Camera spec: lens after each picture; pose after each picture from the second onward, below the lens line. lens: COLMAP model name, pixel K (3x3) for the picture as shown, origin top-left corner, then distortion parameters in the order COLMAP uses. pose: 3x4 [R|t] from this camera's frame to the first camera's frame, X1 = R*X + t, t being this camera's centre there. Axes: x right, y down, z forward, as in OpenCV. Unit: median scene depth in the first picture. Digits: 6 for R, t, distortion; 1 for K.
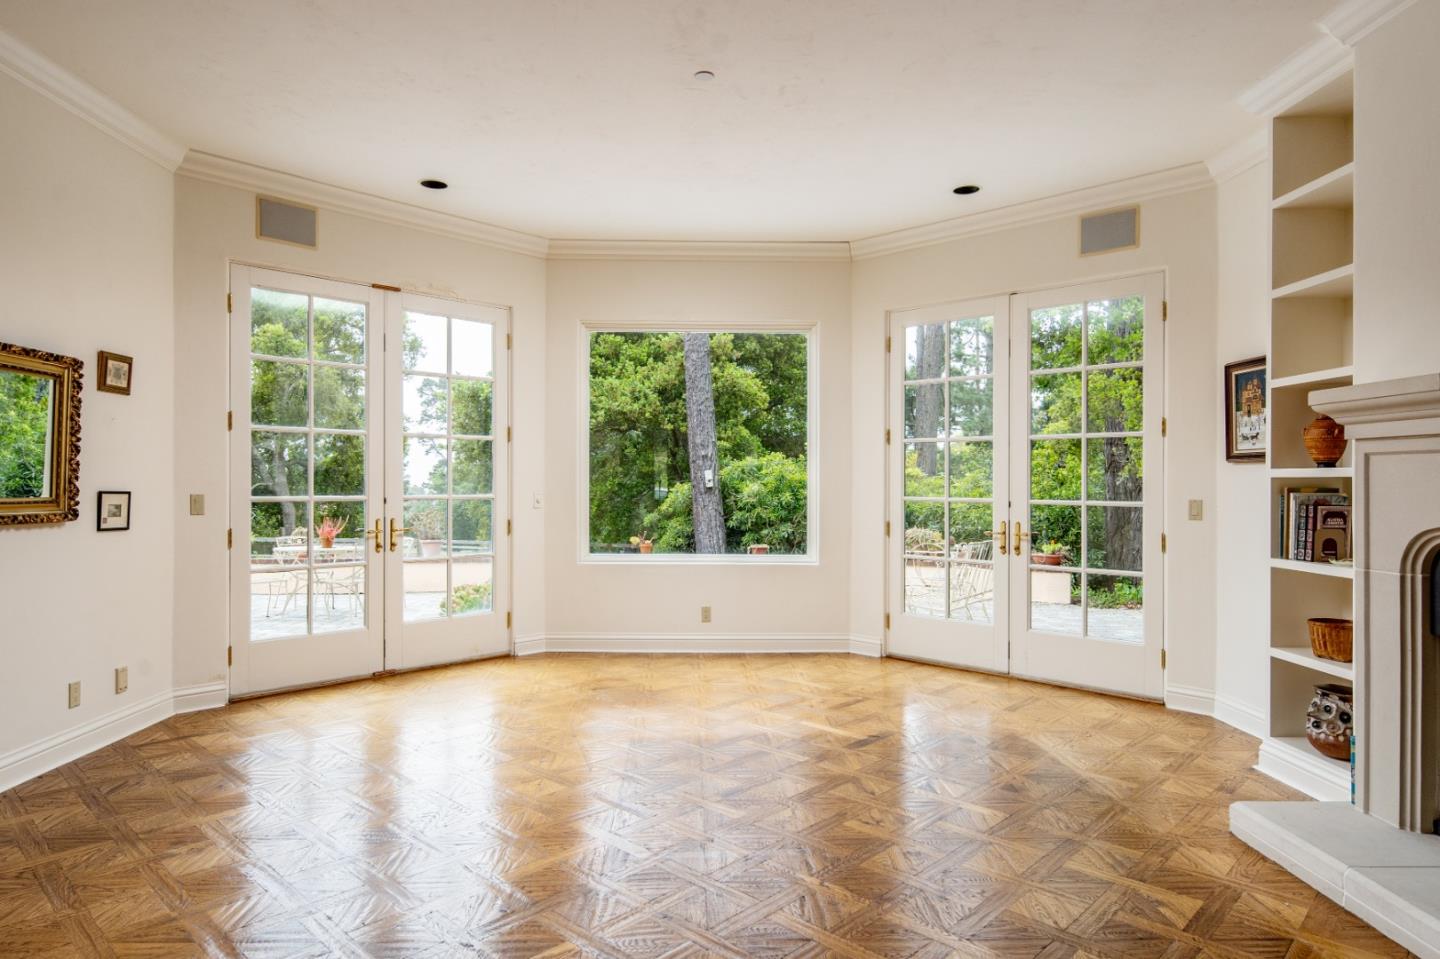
lens RADIAL K [[829.4, 0, 720.0], [0, 829.4, 479.5], [0, 0, 1]] dist [0.001526, 0.000516]
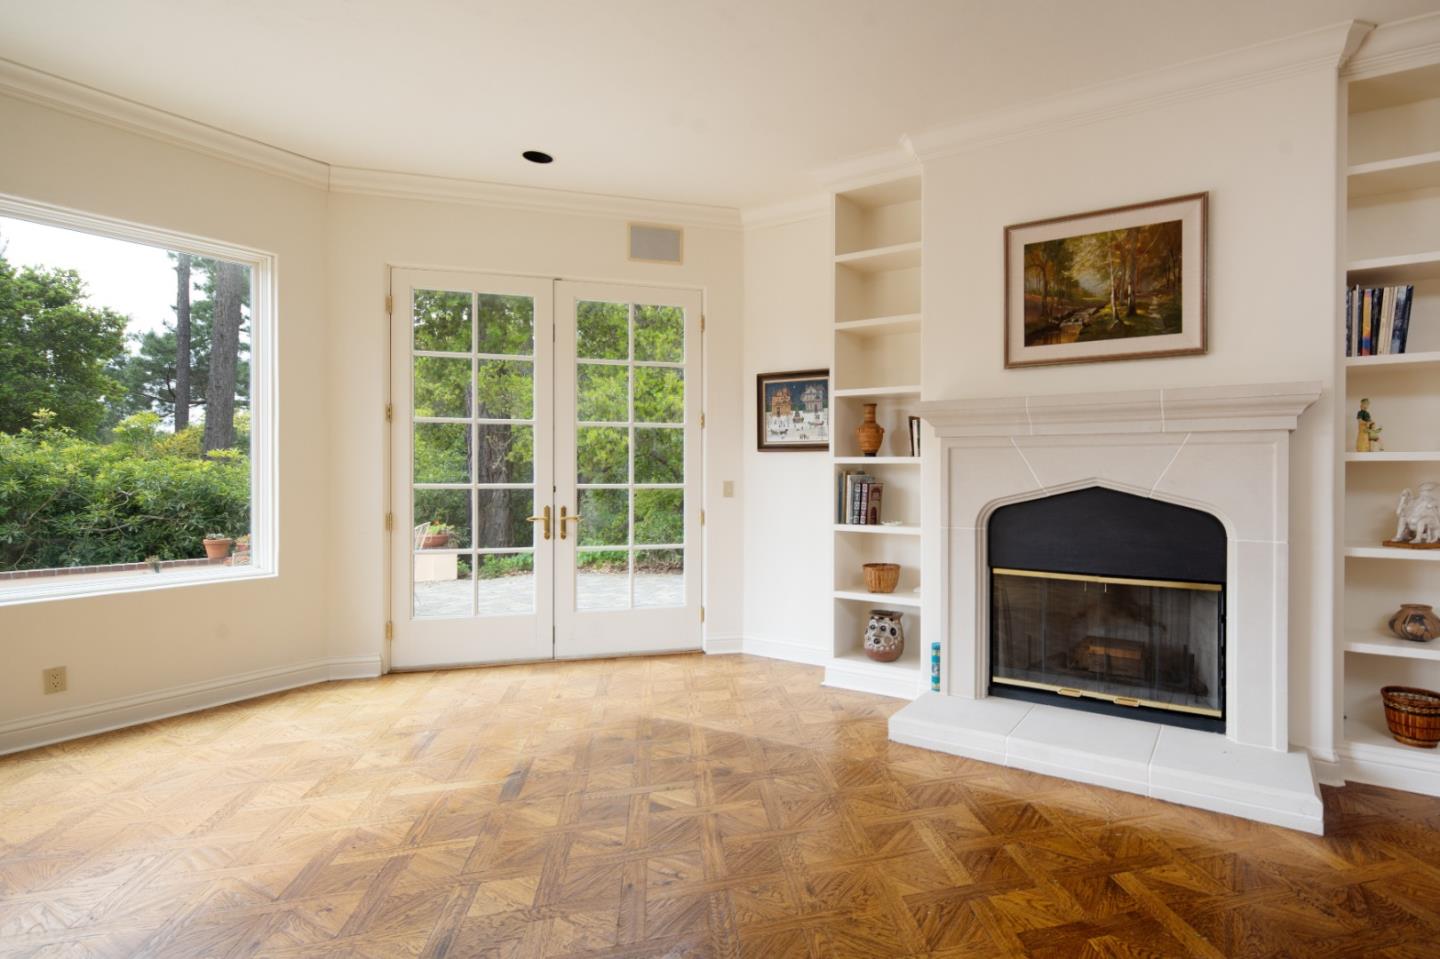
lens RADIAL K [[678.0, 0, 721.1], [0, 678.0, 467.9], [0, 0, 1]] dist [0.013339, -0.000100]
pose [[0.522656, -0.002490, 0.852540, -0.318673], [-0.003577, 0.999981, 0.005113, -0.000157], [-0.852536, -0.005722, 0.522637, 0.518785]]
